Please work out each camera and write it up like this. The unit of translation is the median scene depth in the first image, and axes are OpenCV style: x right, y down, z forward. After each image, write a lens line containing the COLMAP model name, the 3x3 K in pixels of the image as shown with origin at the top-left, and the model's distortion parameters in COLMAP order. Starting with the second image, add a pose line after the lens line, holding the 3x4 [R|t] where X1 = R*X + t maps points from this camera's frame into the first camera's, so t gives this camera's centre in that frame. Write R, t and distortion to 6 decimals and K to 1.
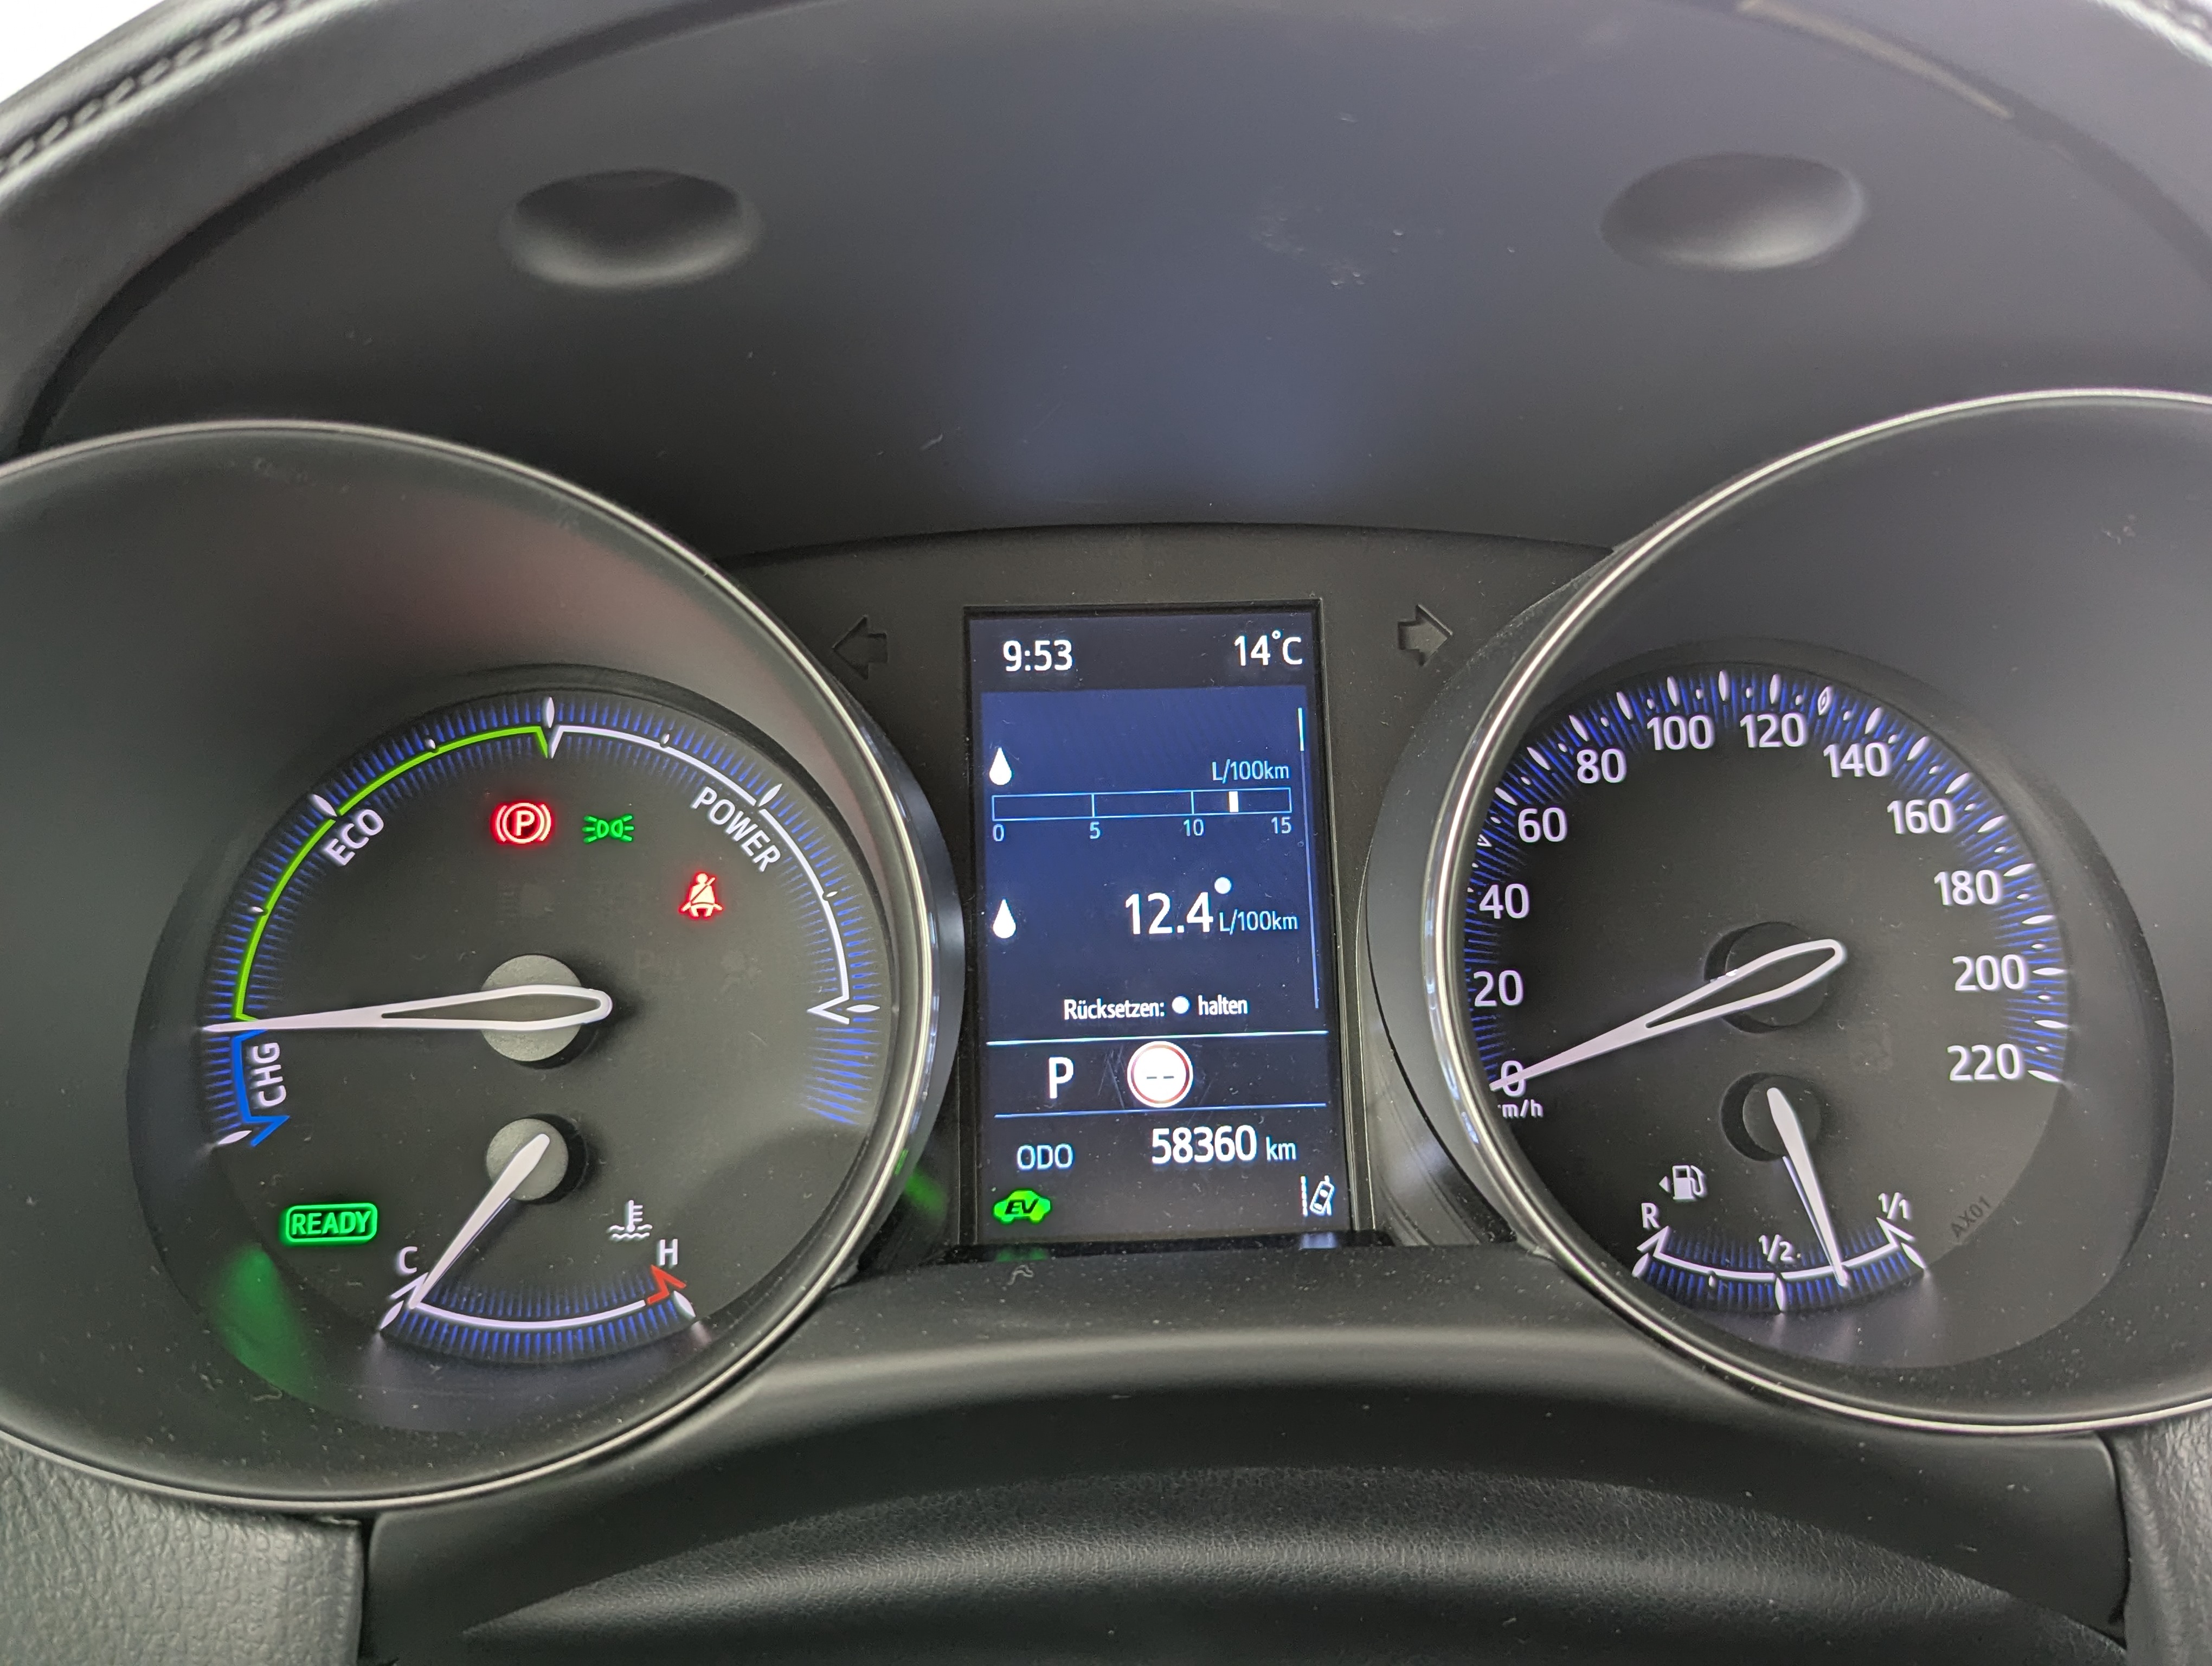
lens RADIAL K [[2038.9, 0, 1081.1], [0, 2038.9, 830.5], [0, 0, 1]] dist [0.006599, 0.012778]
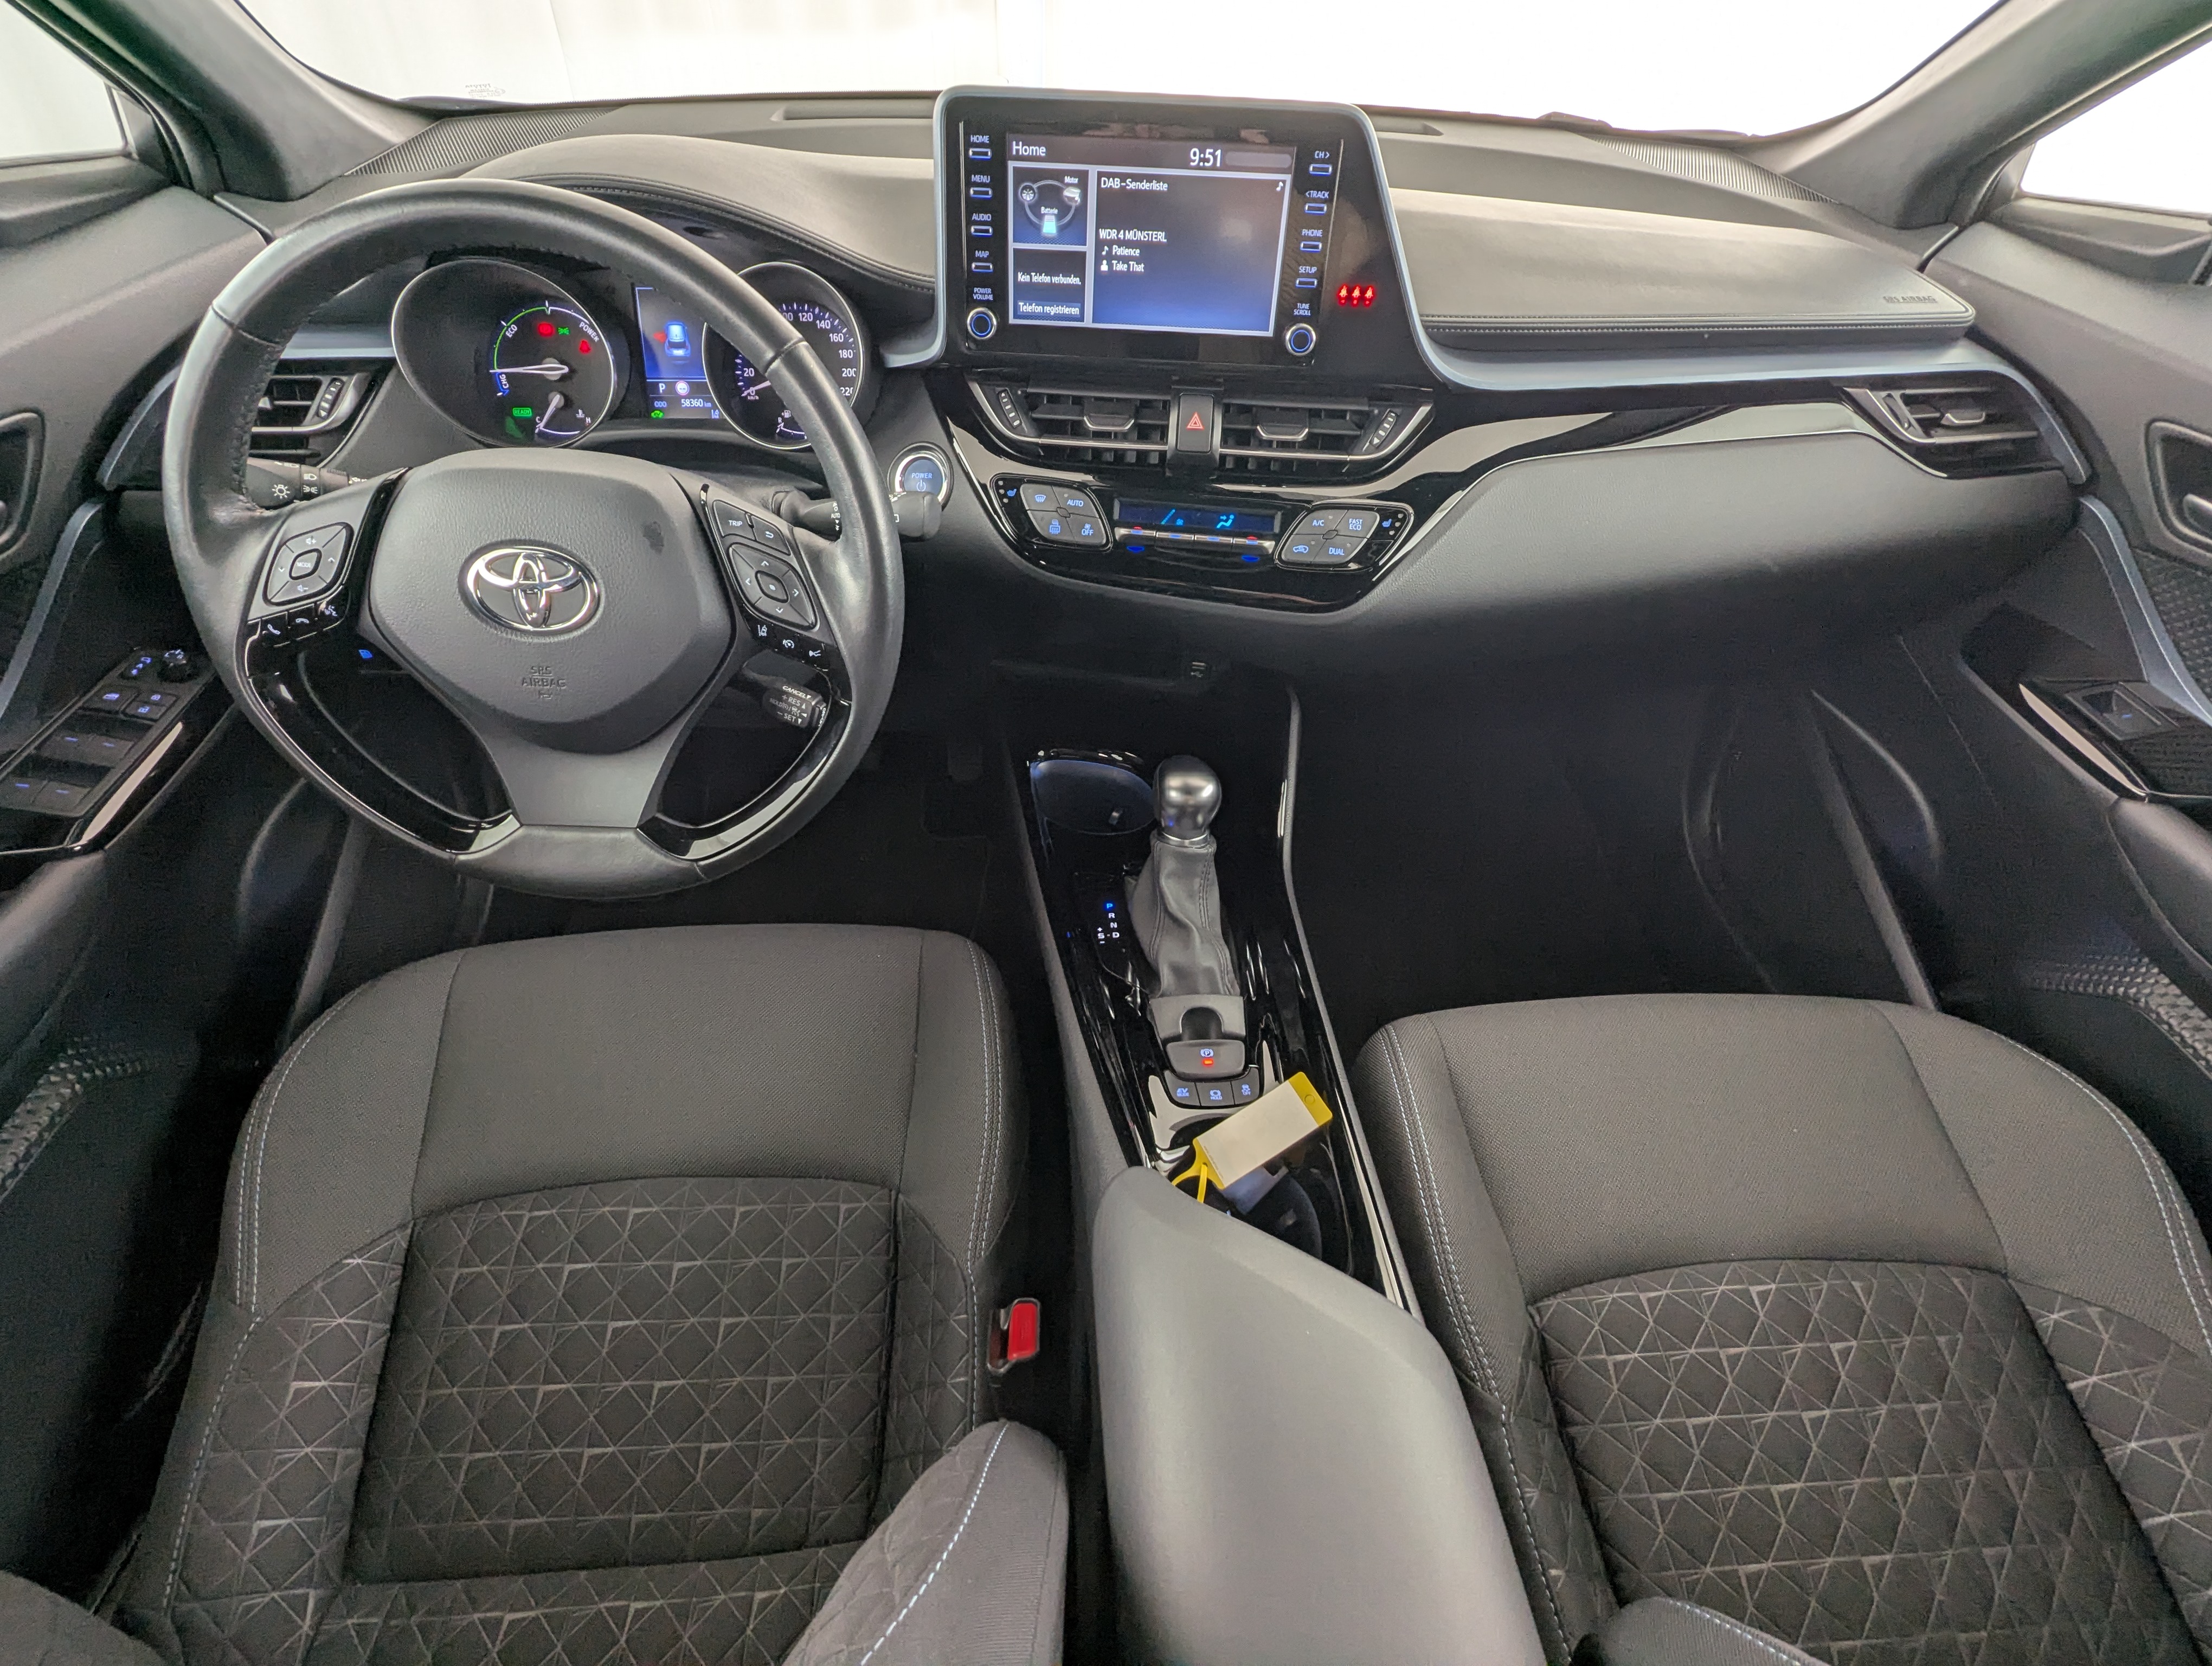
lens RADIAL K [[1045.5, 0, 1103.6], [0, 1045.5, 834.9], [0, 0, 1]] dist [-0.002332, 0.000398]
pose [[0.998940, 0.018526, 0.042127, 1.008627], [-0.036177, 0.881926, 0.469997, -0.163245], [-0.028446, -0.471023, 0.881662, -1.881607]]
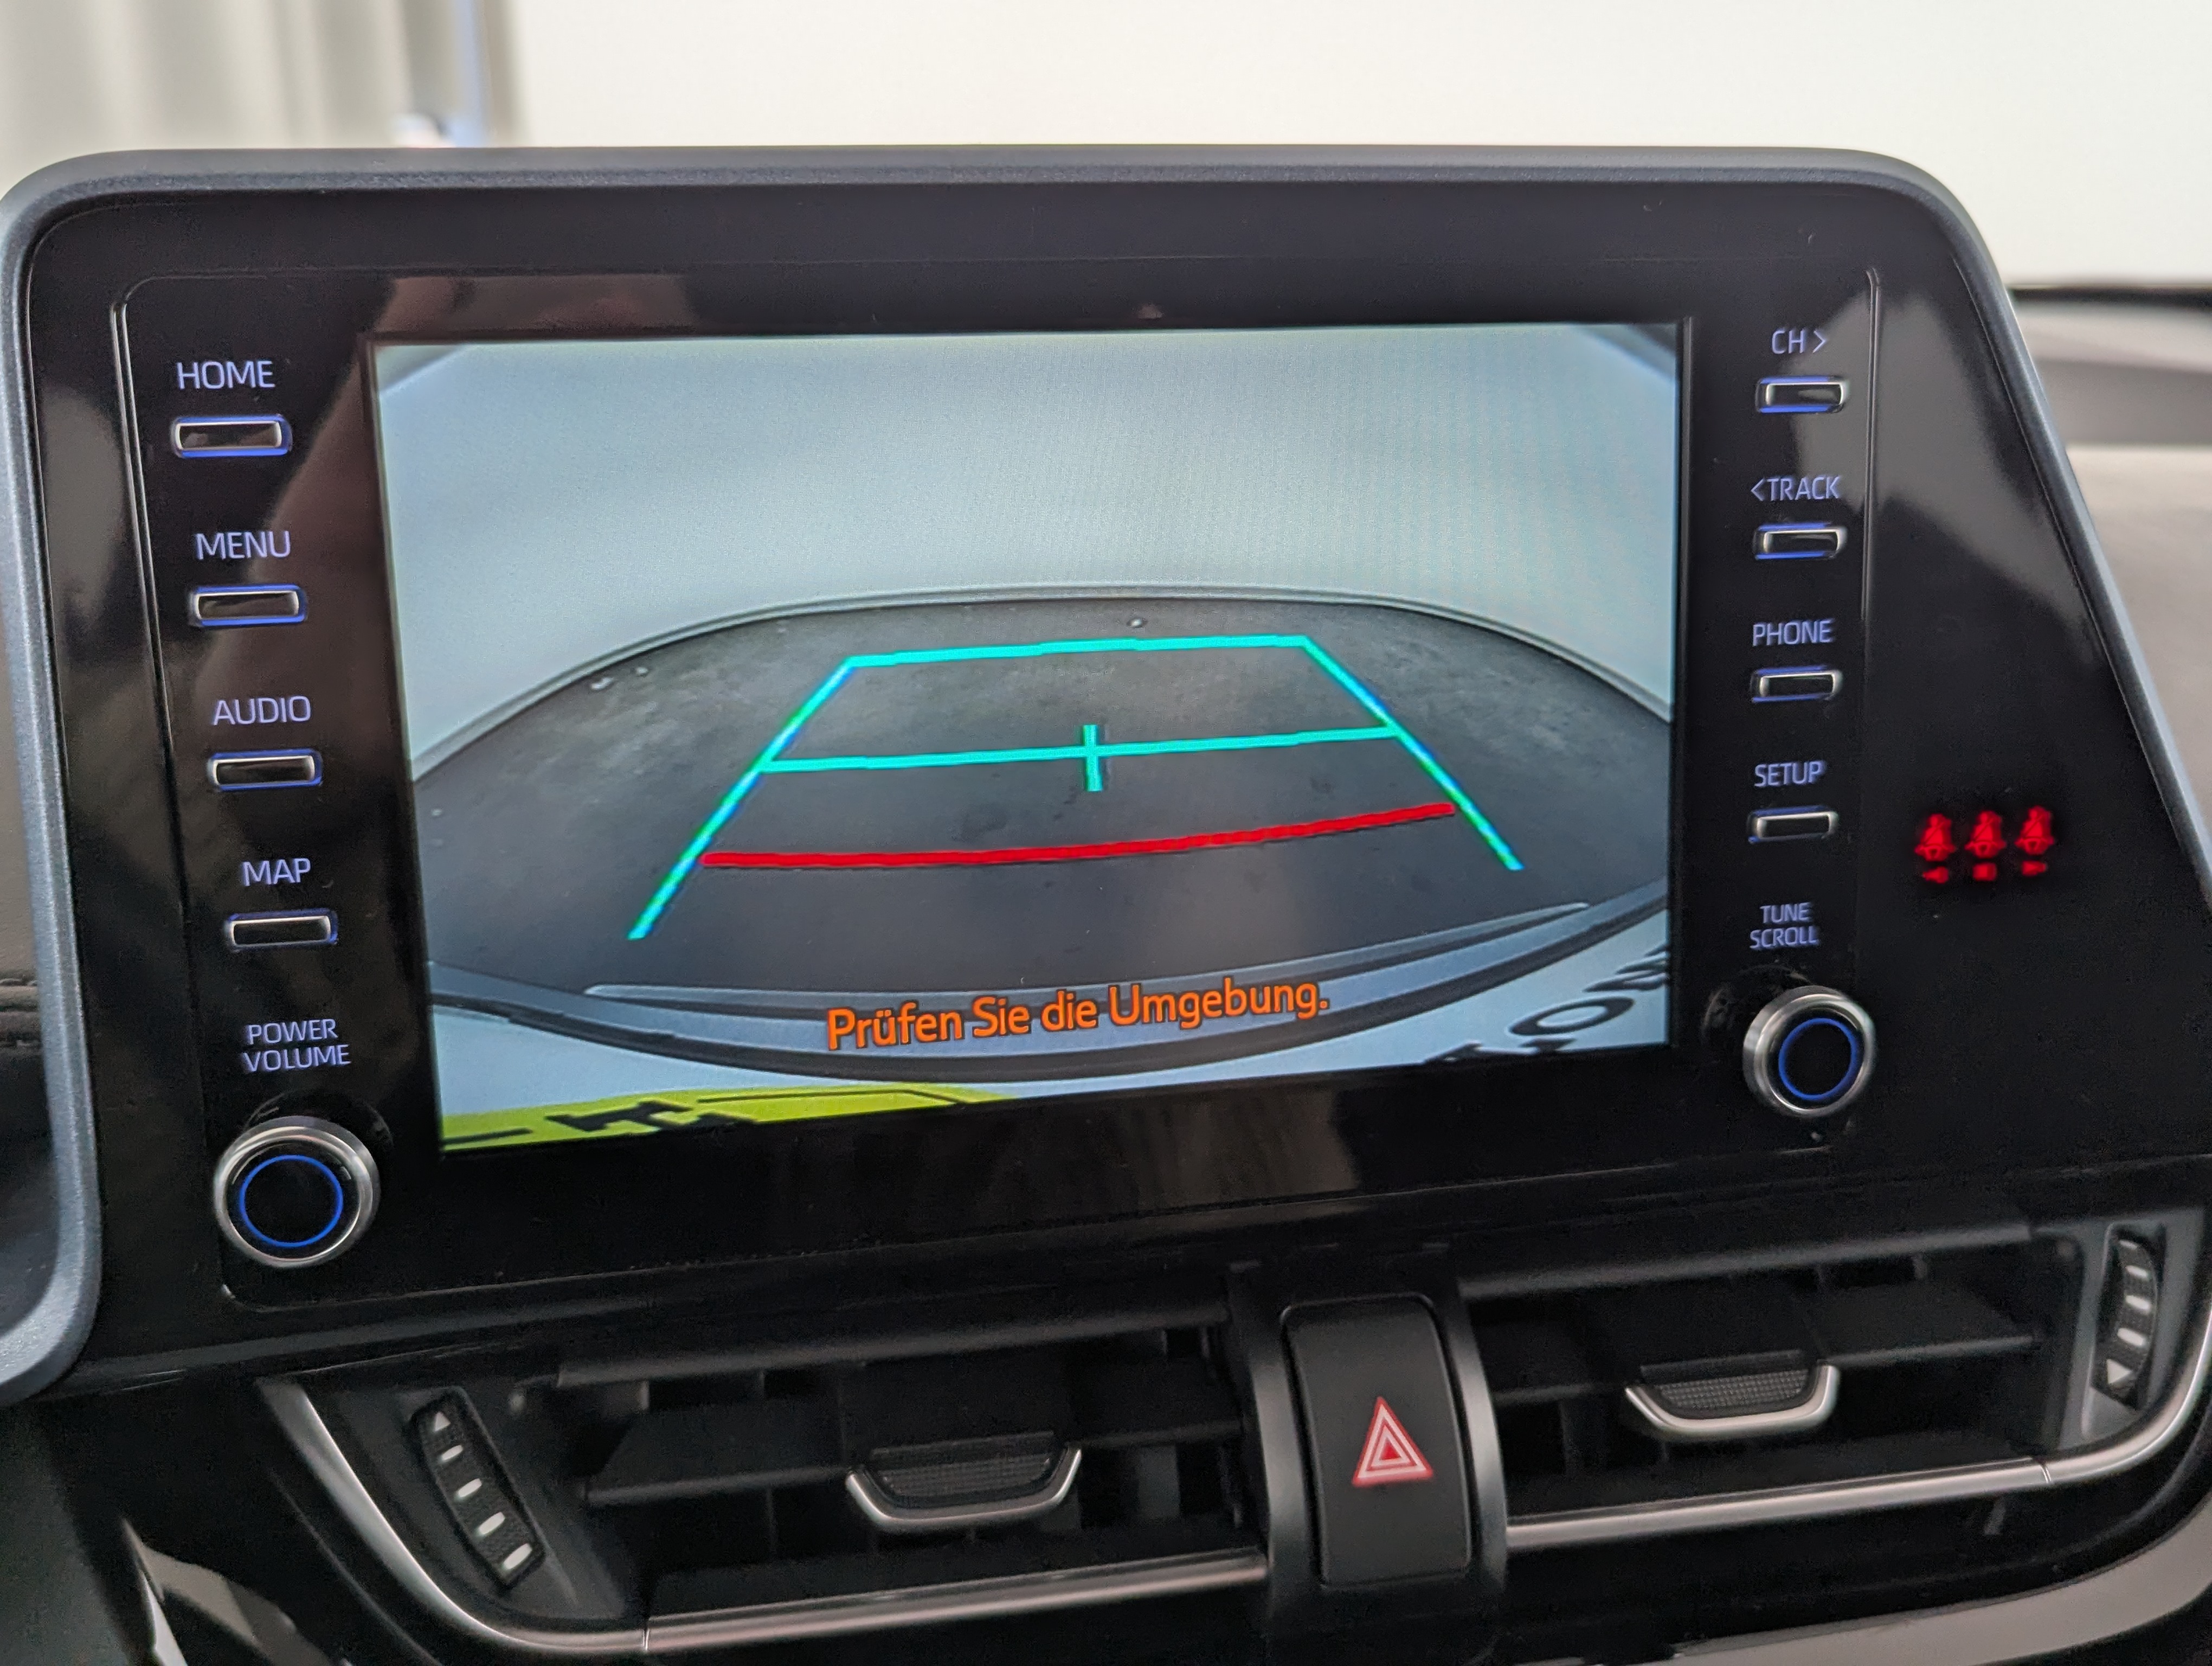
lens RADIAL K [[2053.3, 0, 1116.2], [0, 2053.3, 831.6], [0, 0, 1]] dist [0.015229, -0.013941]
pose [[0.965162, -0.076363, 0.250261, 0.945790], [0.051524, 0.993205, 0.104351, -0.288297], [-0.256529, -0.087822, 0.962538, -0.238134]]
